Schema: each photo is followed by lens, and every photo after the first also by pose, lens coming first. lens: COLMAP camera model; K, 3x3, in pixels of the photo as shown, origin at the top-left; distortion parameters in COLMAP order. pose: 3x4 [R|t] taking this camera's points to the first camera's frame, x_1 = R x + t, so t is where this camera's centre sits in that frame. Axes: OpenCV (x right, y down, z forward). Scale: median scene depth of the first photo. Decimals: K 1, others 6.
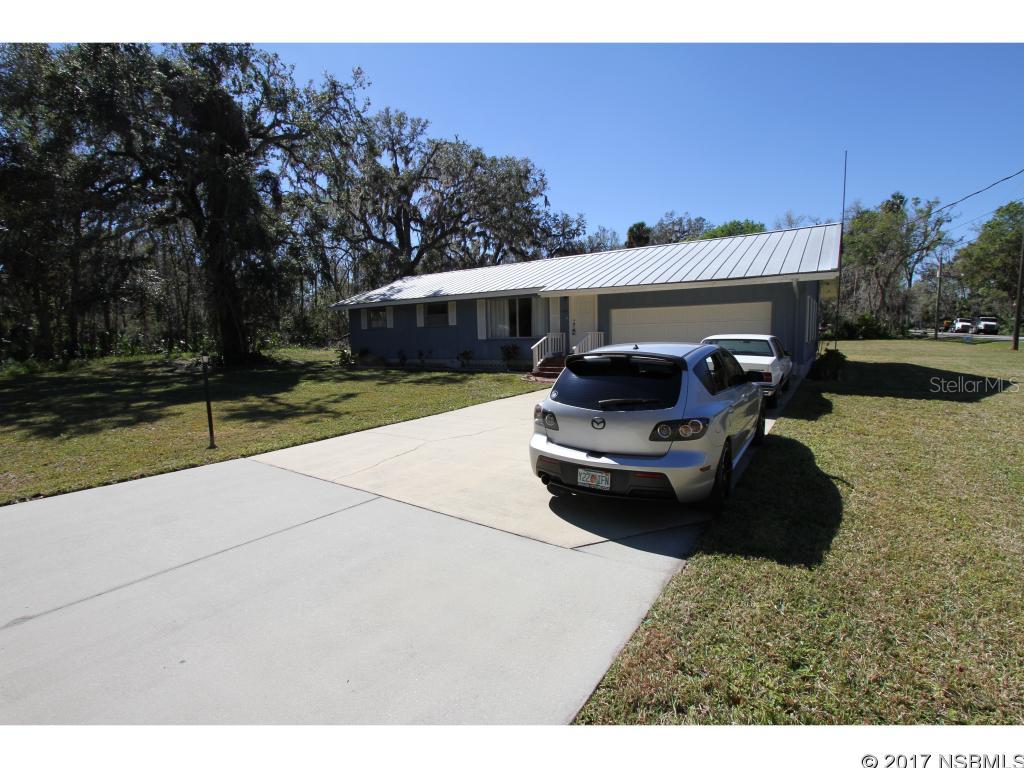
lens RADIAL K [[473.0, 0, 510.7], [0, 473.0, 380.7], [0, 0, 1]] dist [-0.018552, 0.004428]
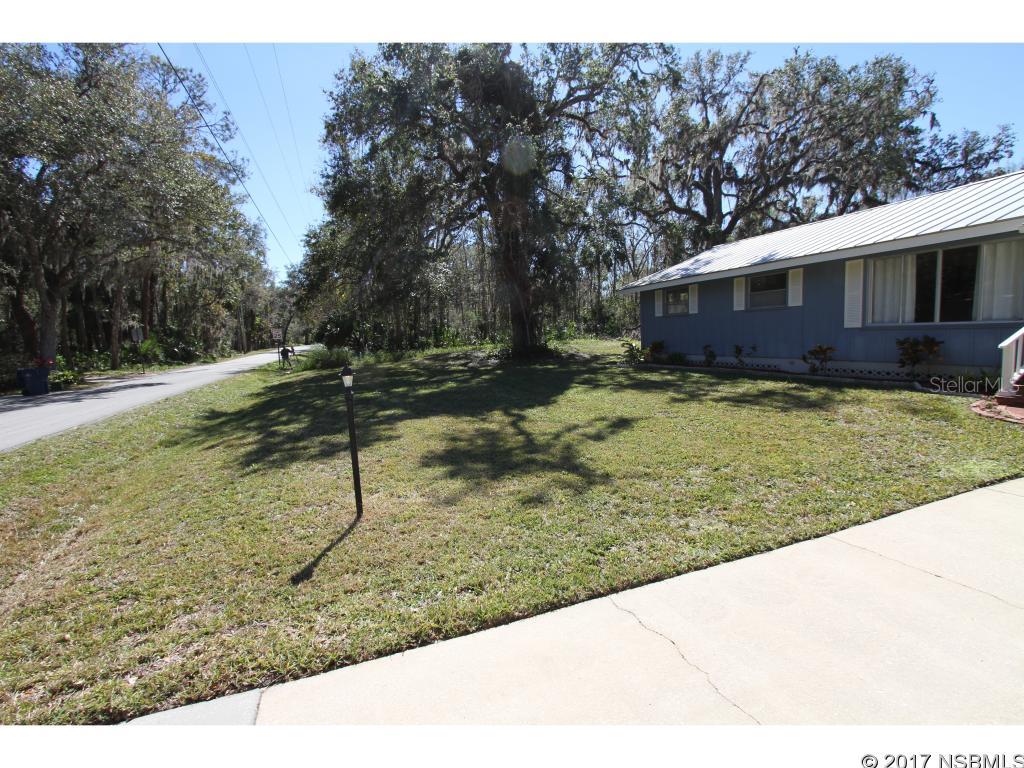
lens RADIAL K [[472.6, 0, 511.0], [0, 472.6, 383.2], [0, 0, 1]] dist [-0.015802, 0.001282]
pose [[0.818882, 0.046100, -0.572107, -0.043938], [-0.027665, 0.998781, 0.040884, -0.018048], [0.573294, -0.017652, 0.819159, 0.164673]]
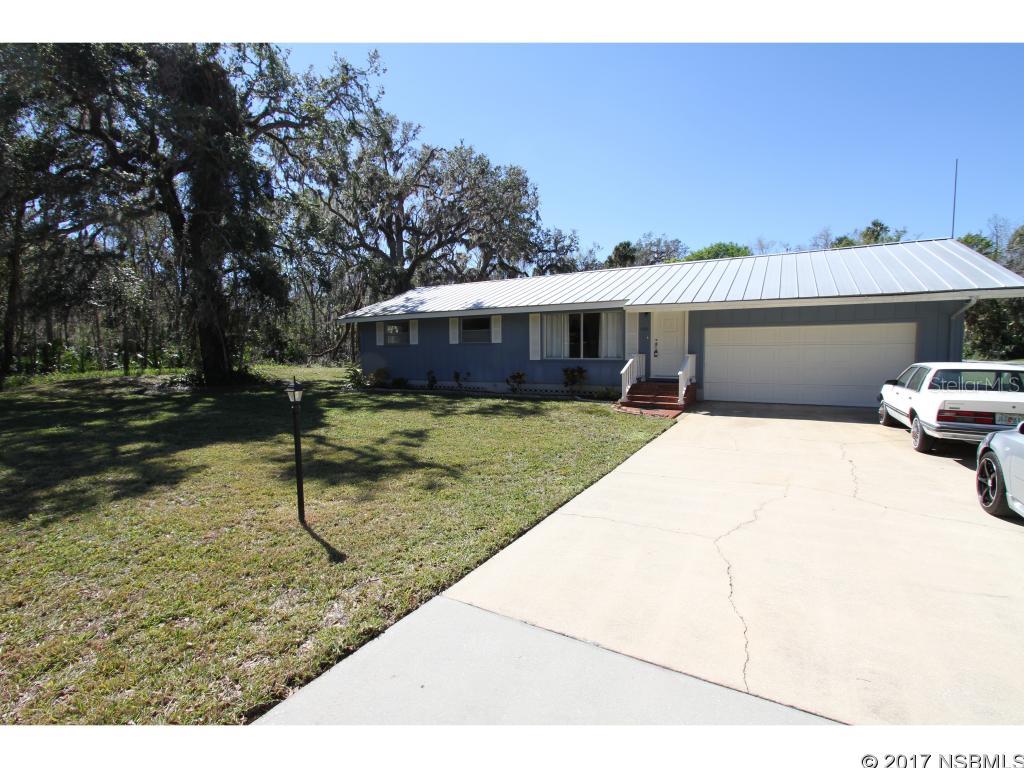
lens RADIAL K [[473.0, 0, 510.7], [0, 473.0, 380.7], [0, 0, 1]] dist [-0.018552, 0.004428]
pose [[0.996463, 0.009401, 0.083509, -0.107420], [-0.006394, 0.999324, -0.036207, -0.011380], [-0.083793, 0.035545, 0.995849, 0.092869]]
